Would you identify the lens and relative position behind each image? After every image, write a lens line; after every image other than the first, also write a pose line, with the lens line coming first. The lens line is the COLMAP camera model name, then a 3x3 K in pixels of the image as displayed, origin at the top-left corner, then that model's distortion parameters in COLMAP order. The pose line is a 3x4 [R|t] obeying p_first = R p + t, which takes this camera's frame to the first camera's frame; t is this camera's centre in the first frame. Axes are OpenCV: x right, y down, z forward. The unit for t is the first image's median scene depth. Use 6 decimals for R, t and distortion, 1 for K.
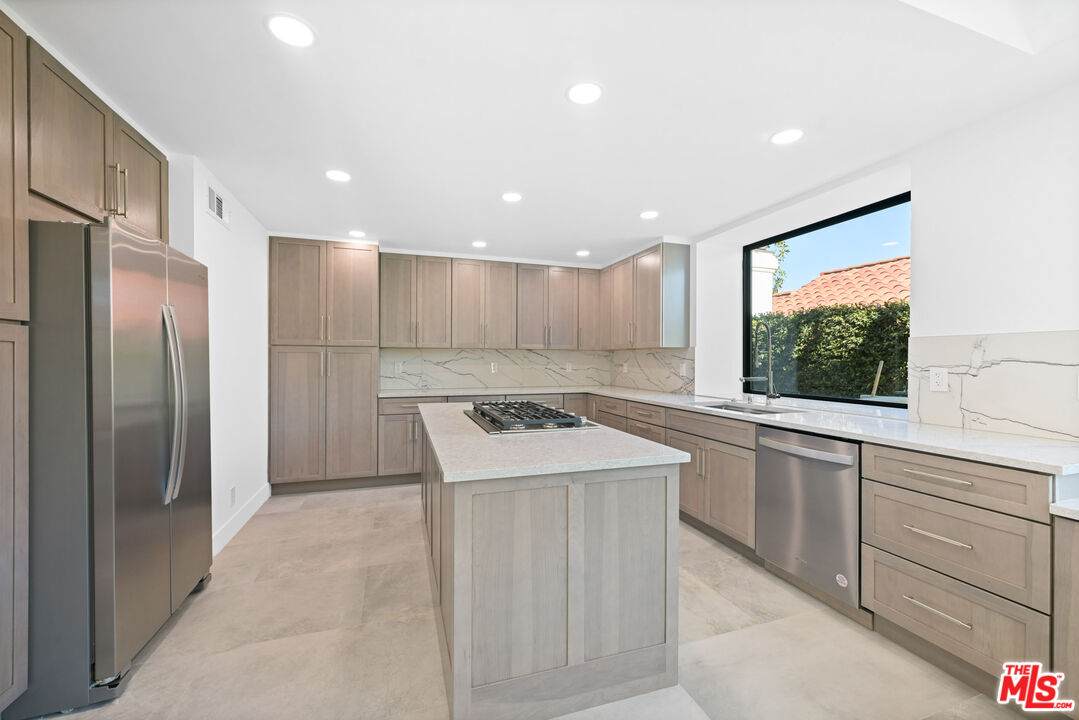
lens RADIAL K [[436.3, 0, 538.9], [0, 436.3, 360.8], [0, 0, 1]] dist [-0.000259, 0.000521]
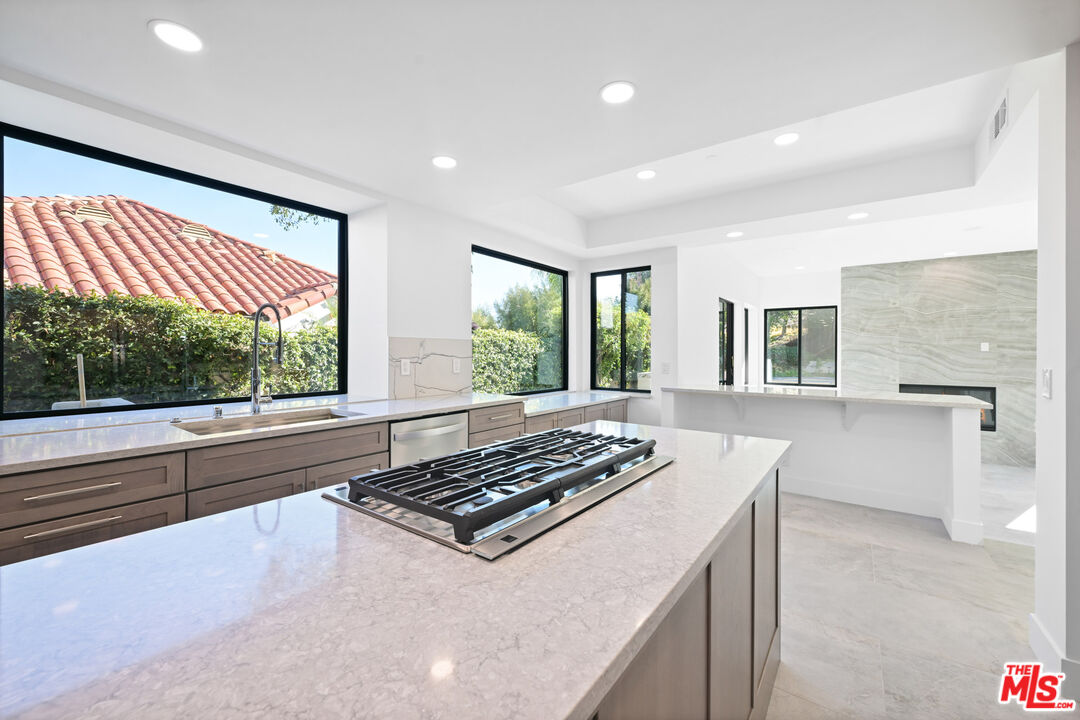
lens RADIAL K [[432.8, 0, 543.7], [0, 432.8, 352.3], [0, 0, 1]] dist [0.007161, -0.000223]
pose [[-0.586278, -0.002574, 0.810106, -0.491658], [-0.002906, 0.999995, 0.001074, -0.008813], [-0.810105, -0.001724, -0.586283, 1.372929]]
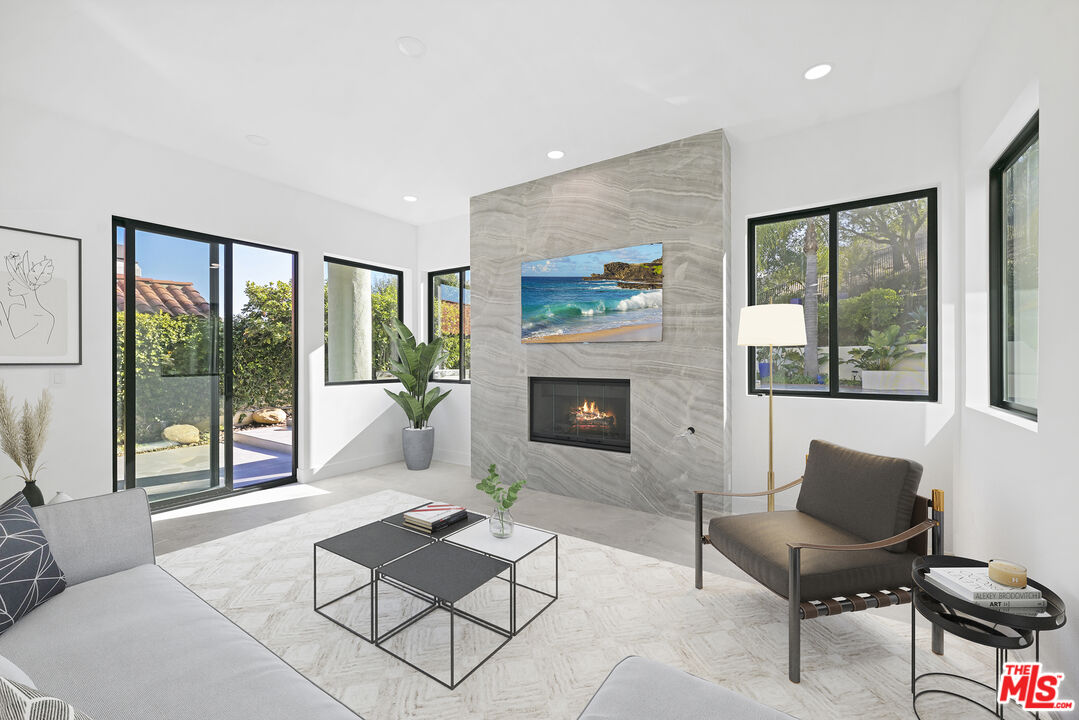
lens RADIAL K [[432.4, 0, 534.8], [0, 432.4, 358.6], [0, 0, 1]] dist [0.007161, -0.000223]
pose [[-0.617356, -0.000952, 0.786684, -0.982854], [0.002850, 0.999990, 0.003446, 0.117619], [-0.786679, 0.004370, -0.617347, -1.191280]]
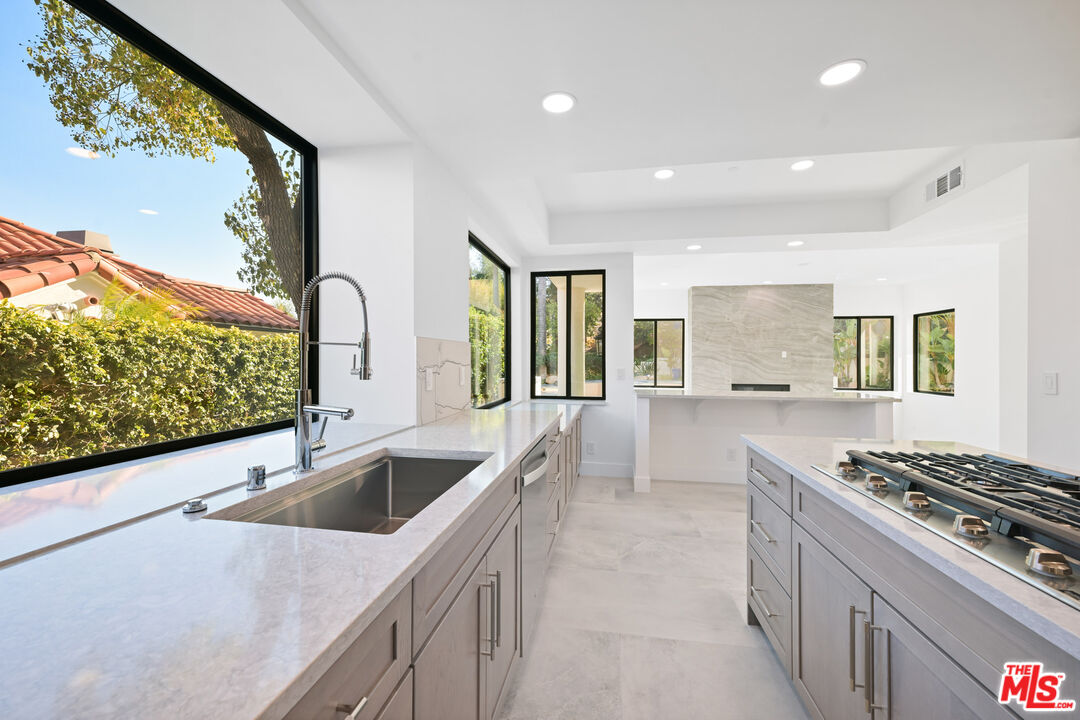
lens RADIAL K [[432.8, 0, 544.0], [0, 432.8, 357.2], [0, 0, 1]] dist [0.007161, -0.000223]
pose [[-0.884644, -0.004448, 0.466245, 0.177205], [-0.005556, 0.999984, -0.001003, -0.009735], [-0.466233, -0.003477, -0.884655, 1.665070]]
